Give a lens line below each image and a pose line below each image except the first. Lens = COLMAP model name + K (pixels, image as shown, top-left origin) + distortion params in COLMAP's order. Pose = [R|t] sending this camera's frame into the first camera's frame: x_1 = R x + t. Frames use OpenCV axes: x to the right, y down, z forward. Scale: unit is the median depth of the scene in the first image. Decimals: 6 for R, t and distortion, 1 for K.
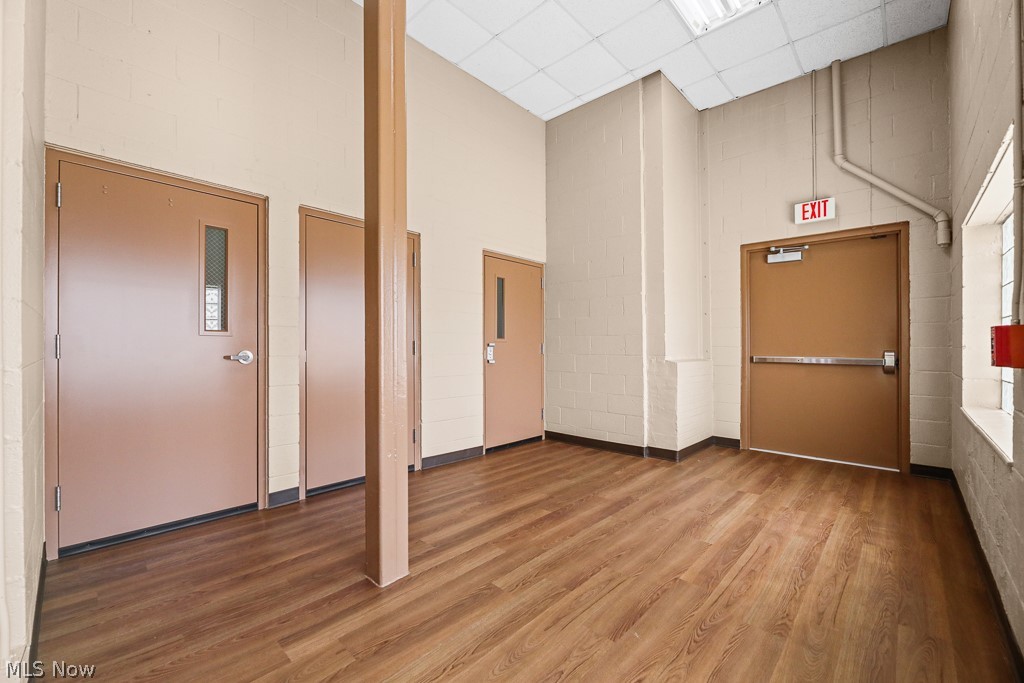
lens RADIAL K [[426.9, 0, 515.4], [0, 426.9, 347.3], [0, 0, 1]] dist [0.002437, -0.000502]
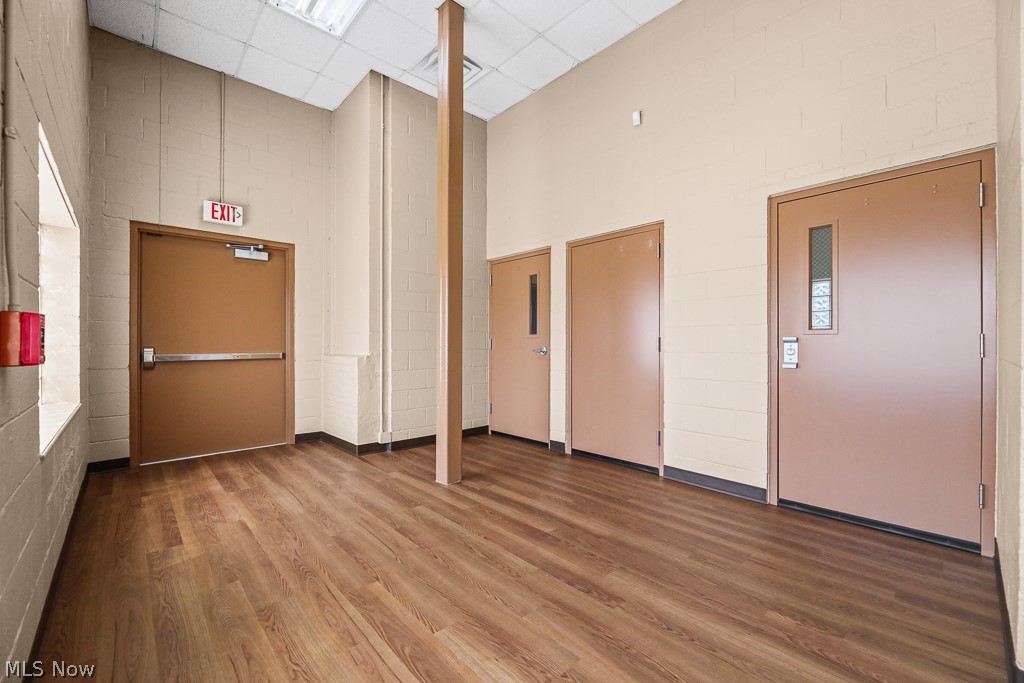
lens RADIAL K [[426.9, 0, 515.4], [0, 426.9, 347.3], [0, 0, 1]] dist [0.002437, -0.000502]
pose [[-0.090107, 0.001748, -0.995931, 1.154586], [0.001057, 0.999998, 0.001660, 0.010117], [0.995932, -0.000903, -0.090108, 1.227874]]
